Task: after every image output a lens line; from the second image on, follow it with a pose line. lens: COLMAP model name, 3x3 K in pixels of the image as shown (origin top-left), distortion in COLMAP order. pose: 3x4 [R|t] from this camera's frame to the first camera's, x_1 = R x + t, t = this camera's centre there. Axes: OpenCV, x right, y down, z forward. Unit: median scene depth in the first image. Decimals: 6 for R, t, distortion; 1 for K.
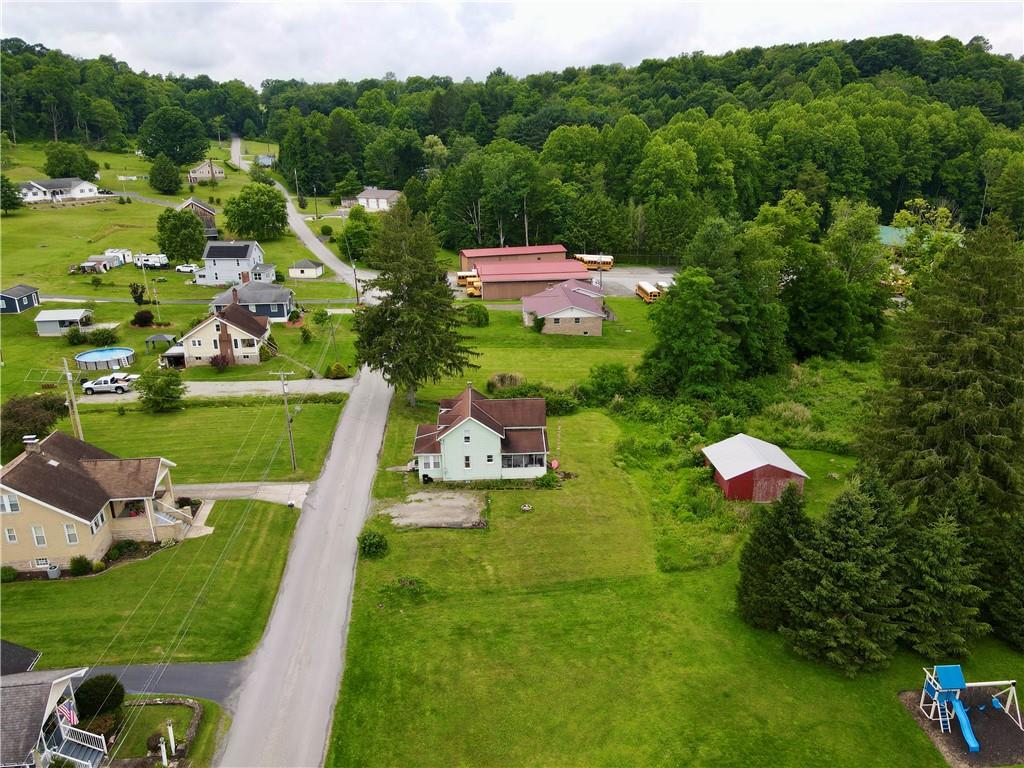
lens RADIAL K [[754.1, 0, 511.7], [0, 754.1, 385.2], [0, 0, 1]] dist [0.021382, -0.009165]
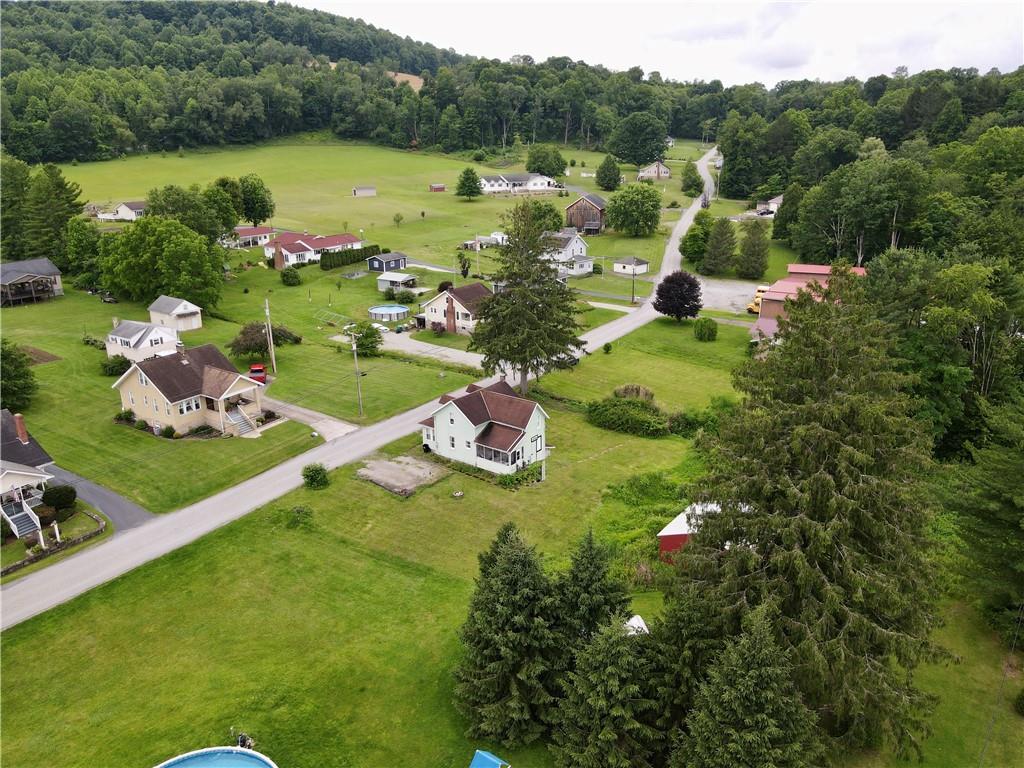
lens RADIAL K [[754.1, 0, 510.9], [0, 754.1, 383.6], [0, 0, 1]] dist [0.021382, -0.009165]
pose [[0.764898, 0.203894, -0.611031, 0.377384], [-0.205464, 0.976260, 0.068563, -0.041988], [0.610504, 0.073102, 0.788632, 0.108202]]
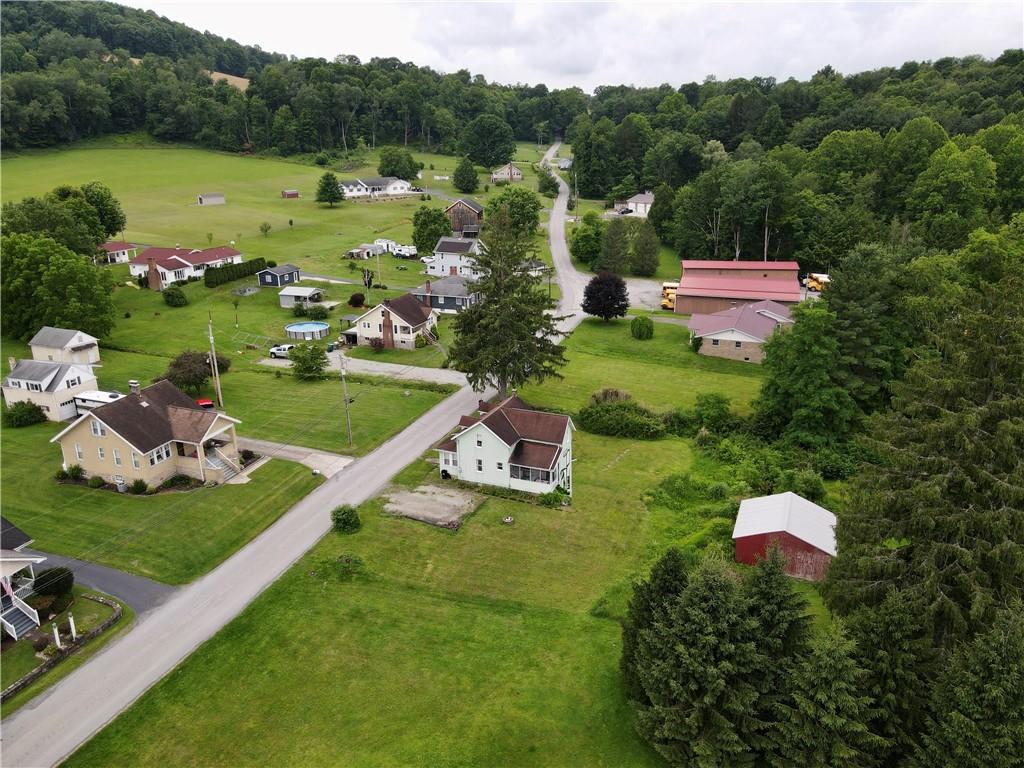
lens RADIAL K [[754.1, 0, 511.7], [0, 754.1, 384.6], [0, 0, 1]] dist [0.021382, -0.009165]
pose [[0.900124, 0.136850, -0.413581, 0.225899], [-0.138158, 0.990045, 0.026908, -0.023619], [0.413146, 0.032919, 0.910069, 0.045337]]
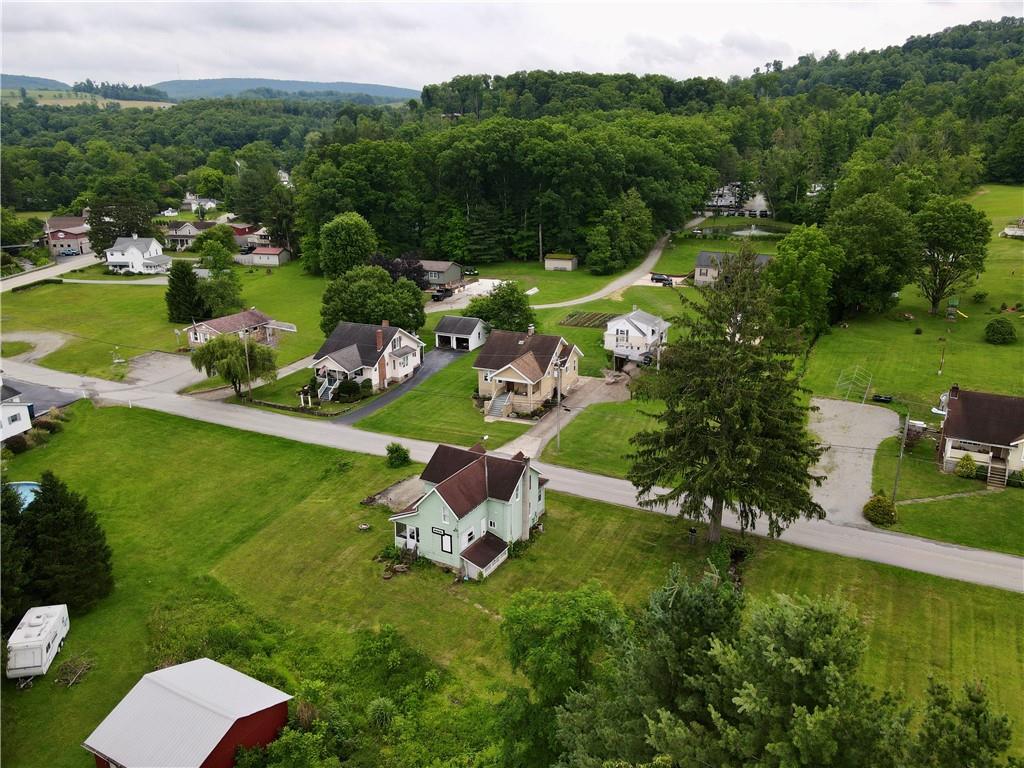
lens RADIAL K [[754.1, 0, 510.5], [0, 754.1, 376.0], [0, 0, 1]] dist [0.021382, -0.009165]
pose [[-0.536185, 0.253724, -0.805065, 0.355560], [-0.262164, 0.856531, 0.444549, -0.264974], [0.802356, 0.449420, -0.392742, 0.788241]]
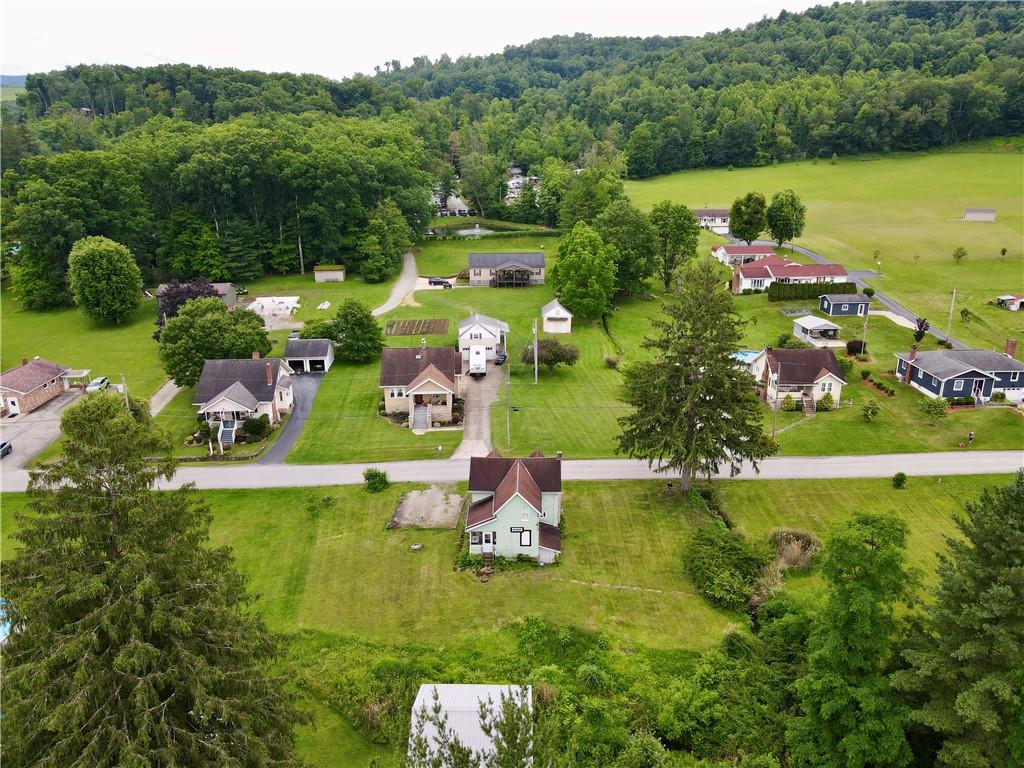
lens RADIAL K [[754.1, 0, 508.5], [0, 754.1, 379.4], [0, 0, 1]] dist [0.021382, -0.009165]
pose [[-0.078662, 0.312480, -0.946662, 0.502749], [-0.311989, 0.894186, 0.321083, -0.227854], [0.946824, 0.320605, 0.027152, 0.555180]]
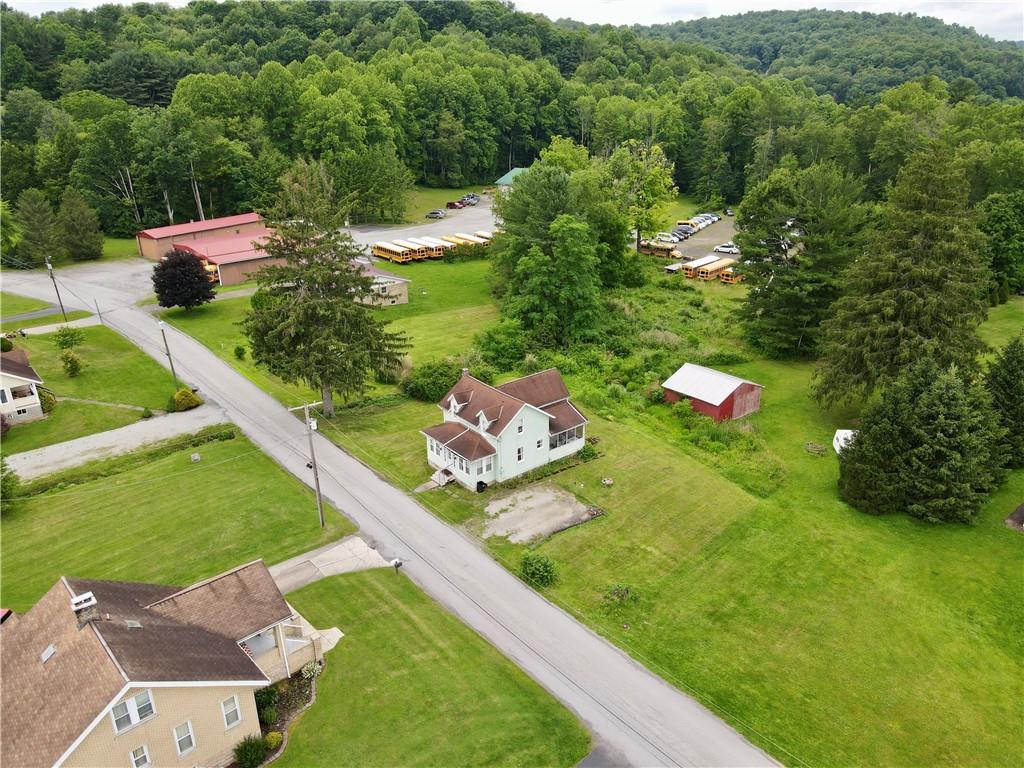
lens RADIAL K [[754.1, 0, 512.8], [0, 754.1, 387.8], [0, 0, 1]] dist [0.021382, -0.009165]
pose [[0.813828, -0.223129, 0.536561, -0.303999], [0.191388, 0.974747, 0.115061, -0.045622], [-0.548684, 0.009051, 0.835981, 0.149401]]
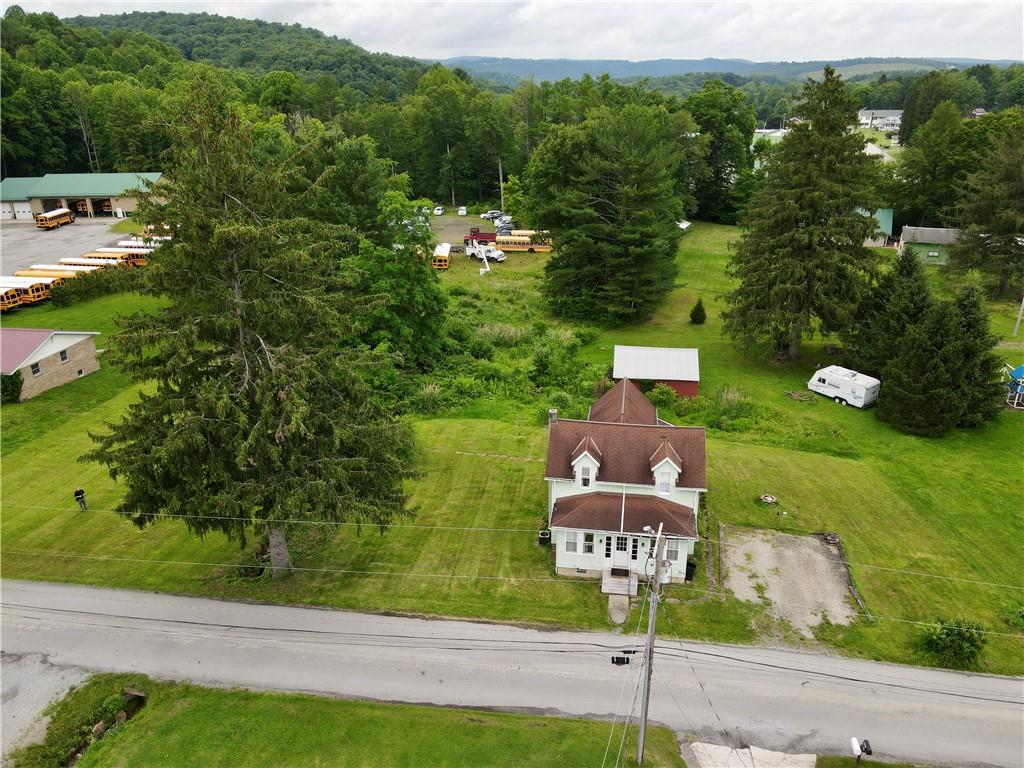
lens RADIAL K [[754.1, 0, 515.7], [0, 754.1, 384.4], [0, 0, 1]] dist [0.021382, -0.009165]
pose [[0.213052, -0.358501, 0.908893, -0.350161], [0.320594, 0.904397, 0.281578, -0.116560], [-0.922946, 0.231395, 0.307617, 0.532269]]
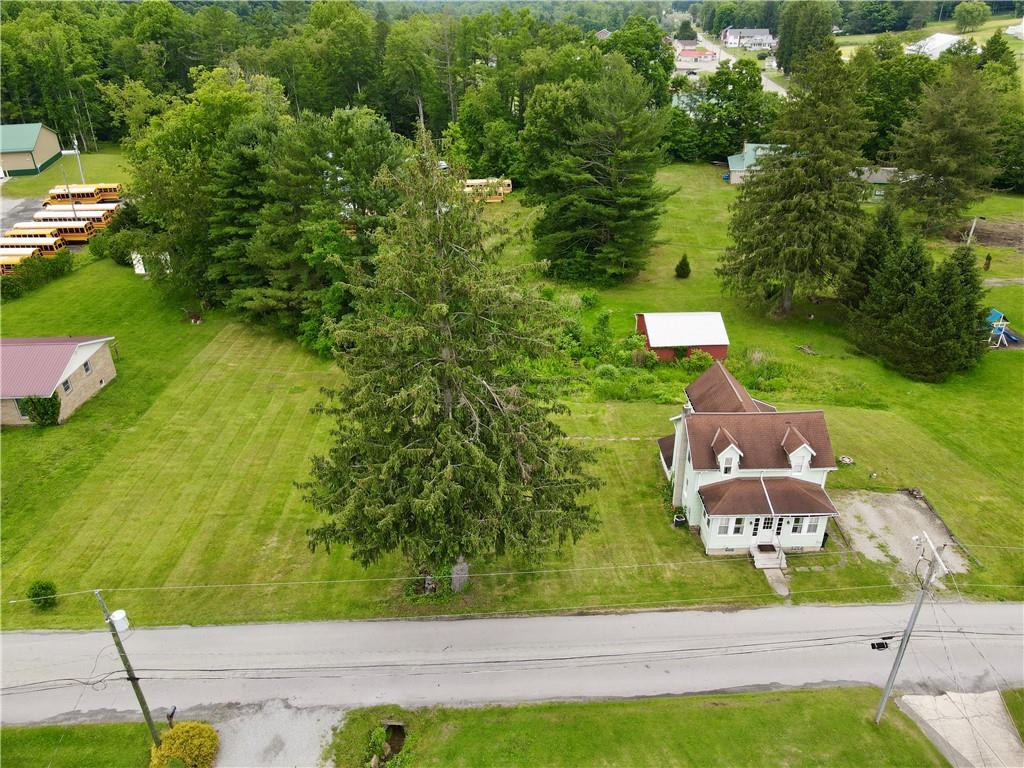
lens RADIAL K [[754.1, 0, 514.4], [0, 754.1, 384.1], [0, 0, 1]] dist [0.021382, -0.009165]
pose [[0.030345, -0.458347, 0.888255, -0.365897], [0.328025, 0.844014, 0.424312, -0.198867], [-0.944182, 0.278494, 0.175961, 0.637804]]
